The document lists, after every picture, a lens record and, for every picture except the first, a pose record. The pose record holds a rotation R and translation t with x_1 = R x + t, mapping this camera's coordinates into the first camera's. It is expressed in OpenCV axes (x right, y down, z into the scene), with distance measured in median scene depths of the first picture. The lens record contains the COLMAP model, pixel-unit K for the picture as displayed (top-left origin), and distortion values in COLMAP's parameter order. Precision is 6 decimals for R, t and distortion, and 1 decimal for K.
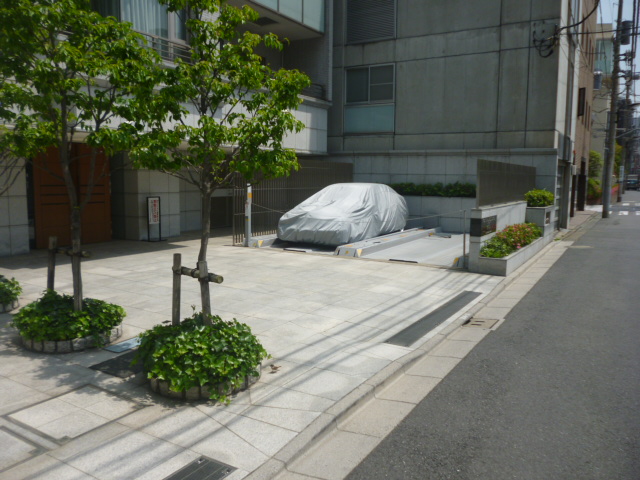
lens RADIAL K [[539.0, 0, 320.0], [0, 539.0, 240.0], [0, 0, 1]] dist [-0.010014, -0.005434]
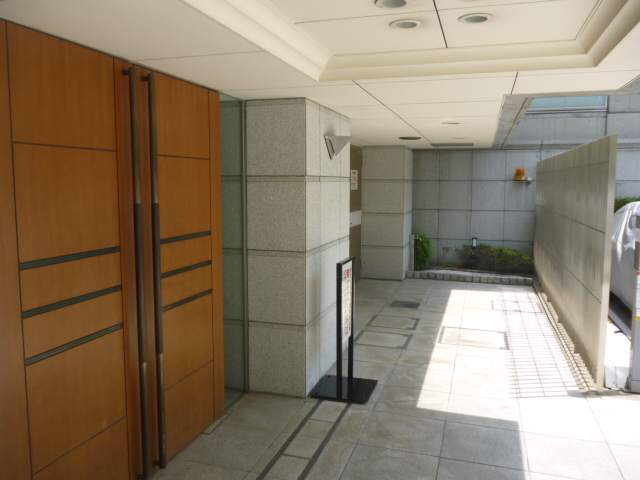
lens RADIAL K [[539.0, 0, 320.0], [0, 539.0, 240.0], [0, 0, 1]] dist [-0.010014, -0.005434]
pose [[0.973295, -0.035823, 0.226744, -0.499143], [0.038502, 0.999231, -0.007403, -0.113233], [-0.226304, 0.015935, 0.973926, 0.861205]]
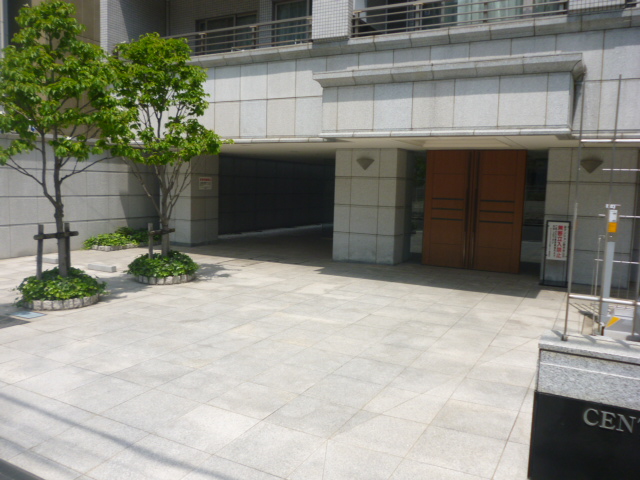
lens RADIAL K [[539.0, 0, 320.0], [0, 539.0, 240.0], [0, 0, 1]] dist [-0.010014, -0.005434]
pose [[0.028768, 0.091126, -0.995424, 0.450249], [-0.143299, 0.985926, 0.086115, -0.089611], [0.989261, 0.140166, 0.041422, 0.844322]]
